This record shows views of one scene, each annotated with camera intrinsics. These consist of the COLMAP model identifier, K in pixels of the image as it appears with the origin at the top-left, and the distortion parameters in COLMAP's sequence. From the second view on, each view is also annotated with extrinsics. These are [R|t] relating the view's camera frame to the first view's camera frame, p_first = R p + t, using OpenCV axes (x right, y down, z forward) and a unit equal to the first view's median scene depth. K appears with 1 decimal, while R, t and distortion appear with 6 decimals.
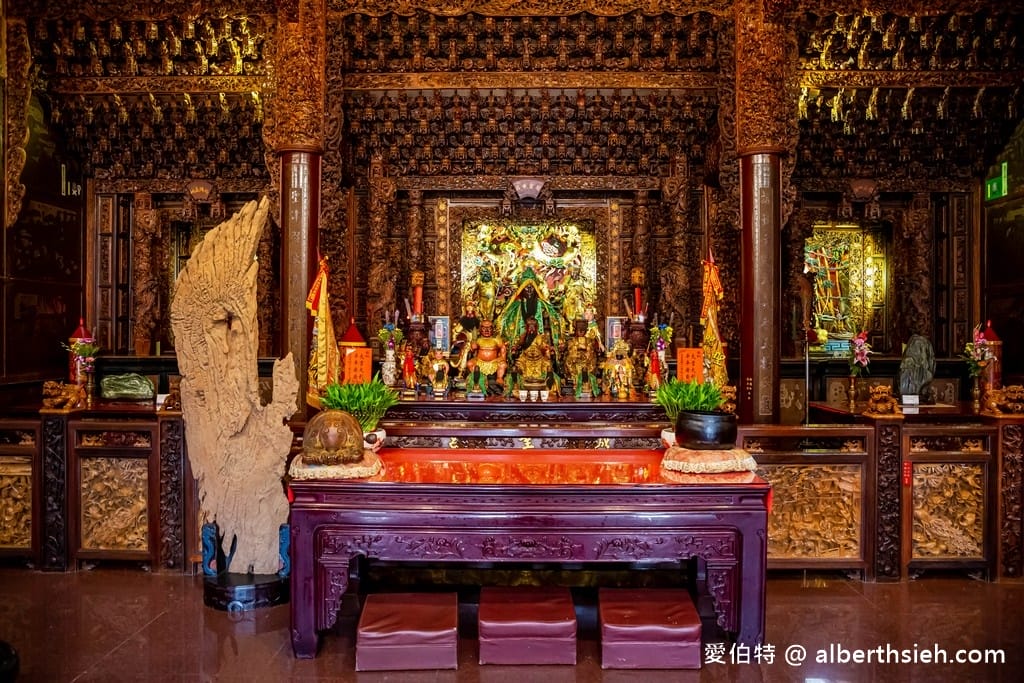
lens RADIAL K [[741.3, 0, 517.5], [0, 741.3, 334.6], [0, 0, 1]] dist [-0.087305, 0.071781]
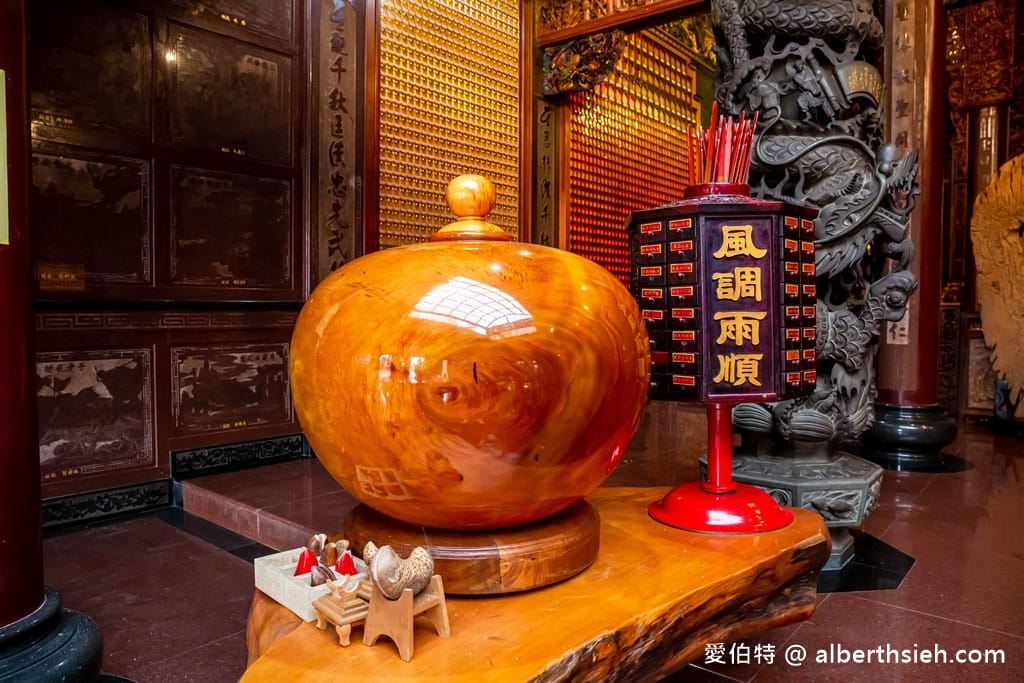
lens RADIAL K [[700.7, 0, 506.8], [0, 700.7, 344.3], [0, 0, 1]] dist [-0.080427, 0.045444]
pose [[0.774277, 0.029411, -0.632162, -0.191938], [0.002053, 0.998798, 0.048983, 0.073981], [0.632843, -0.039224, 0.773286, -0.327085]]
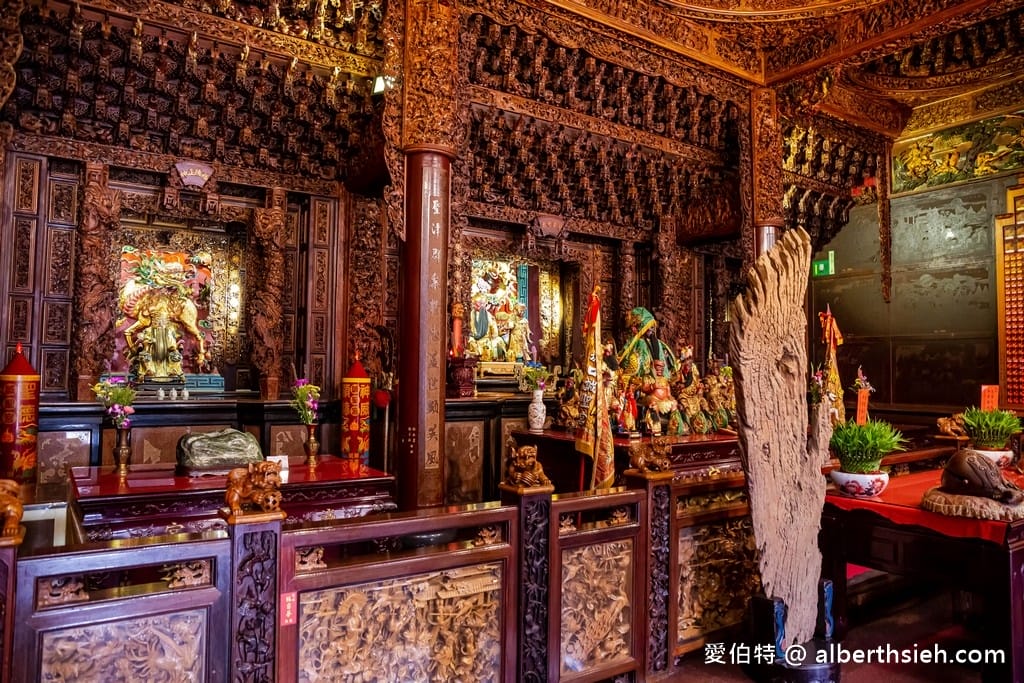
lens RADIAL K [[700.7, 0, 513.6], [0, 700.7, 336.0], [0, 0, 1]] dist [-0.080427, 0.045444]
pose [[0.815009, 0.032380, 0.578542, -0.657964], [-0.007252, 0.998929, -0.045692, -0.005395], [-0.579402, 0.033044, 0.814372, 0.292932]]
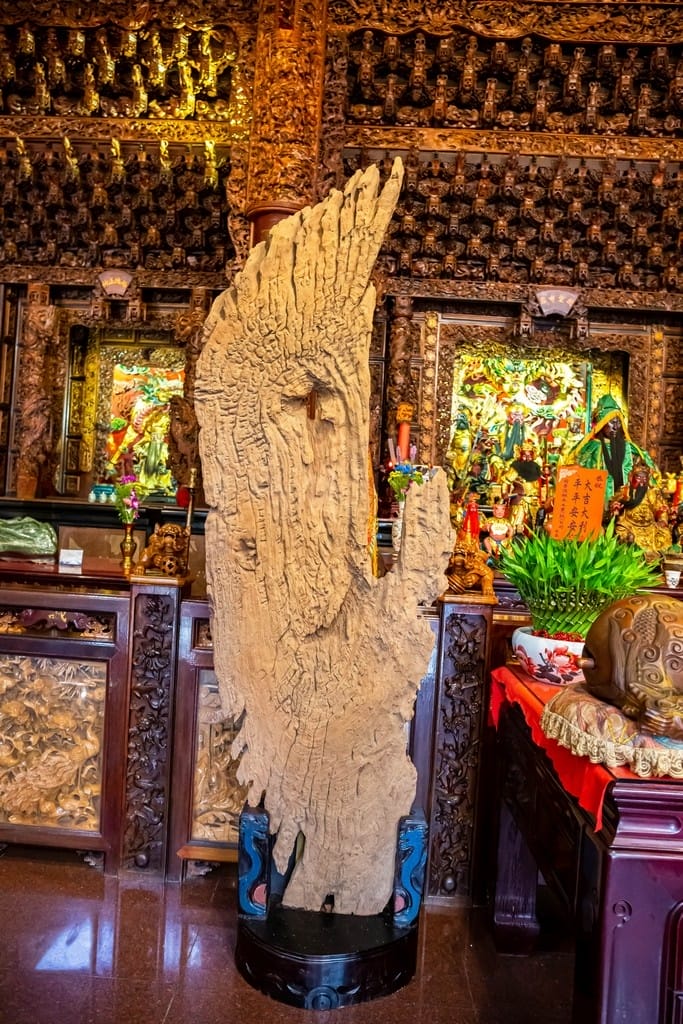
lens RADIAL K [[741.3, 0, 333.7], [0, 741.3, 511.6], [0, 0, 1]] dist [-0.087305, 0.071781]
pose [[0.998380, 0.053192, -0.020216, -0.211278], [-0.053247, 0.998579, -0.002221, 0.032527], [0.020069, 0.003294, 0.999793, 0.290041]]
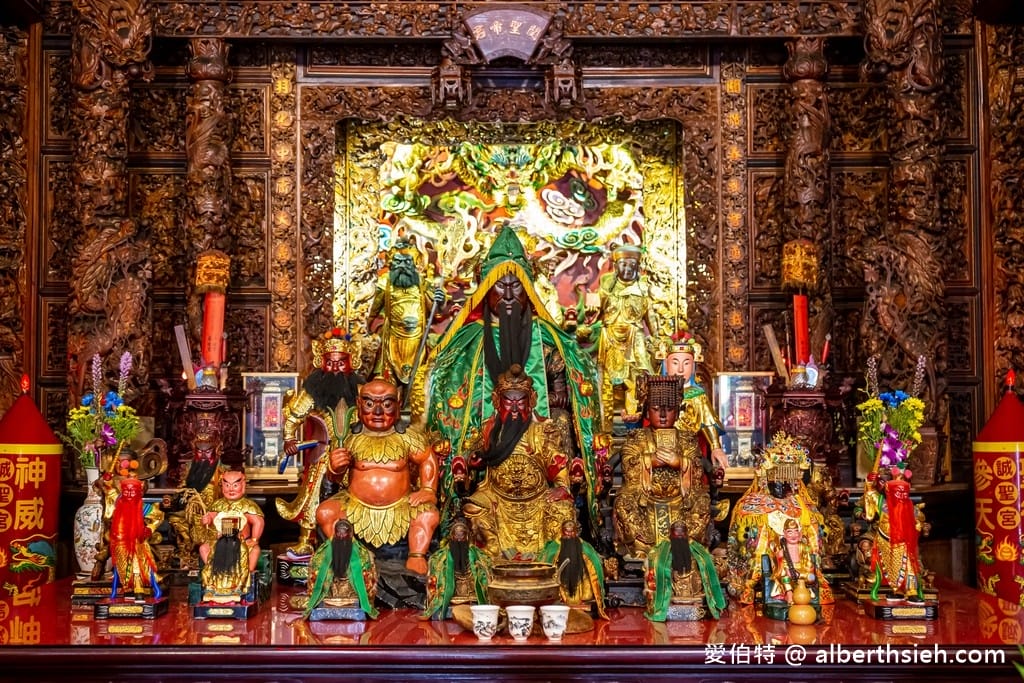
lens RADIAL K [[1443.6, 0, 509.3], [0, 1443.6, 341.6], [0, 0, 1]] dist [0.045873, 0.000000]
pose [[0.999958, -0.003273, 0.008512, 0.010094], [0.003719, 0.998596, -0.052832, -0.001552], [-0.008327, 0.052862, 0.998567, 0.308234]]
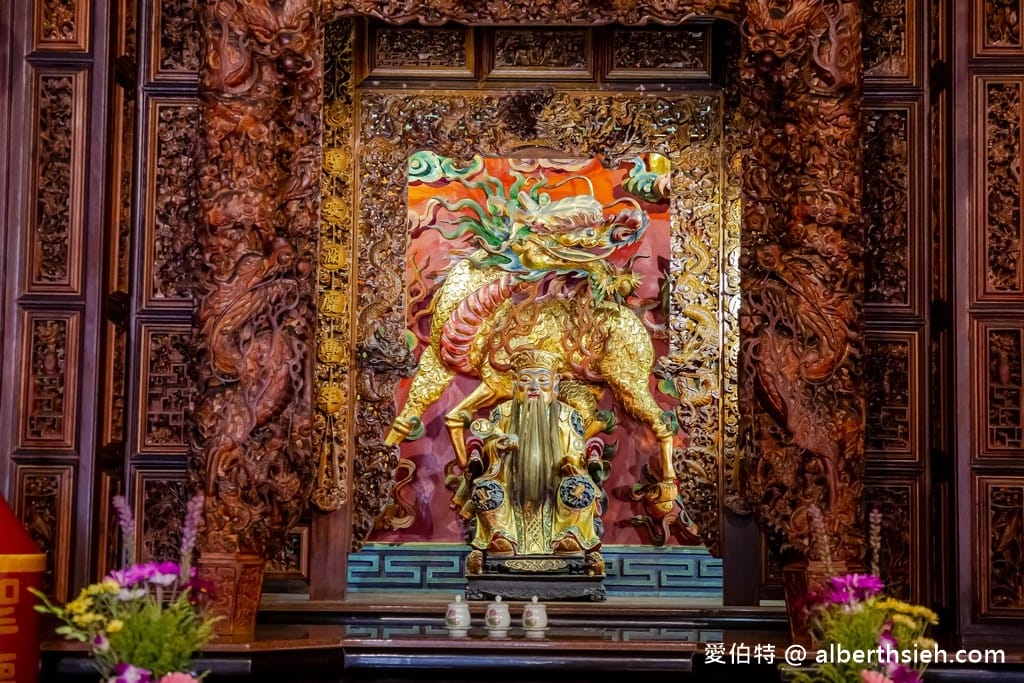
lens RADIAL K [[1812.4, 0, 540.8], [0, 1812.4, 353.3], [0, 0, 1]] dist [0.073804, 0.000000]
pose [[0.999977, 0.005761, -0.003665, -0.497106], [-0.006069, 0.995872, -0.090568, -0.005073], [0.003128, 0.090589, 0.995883, 0.556167]]
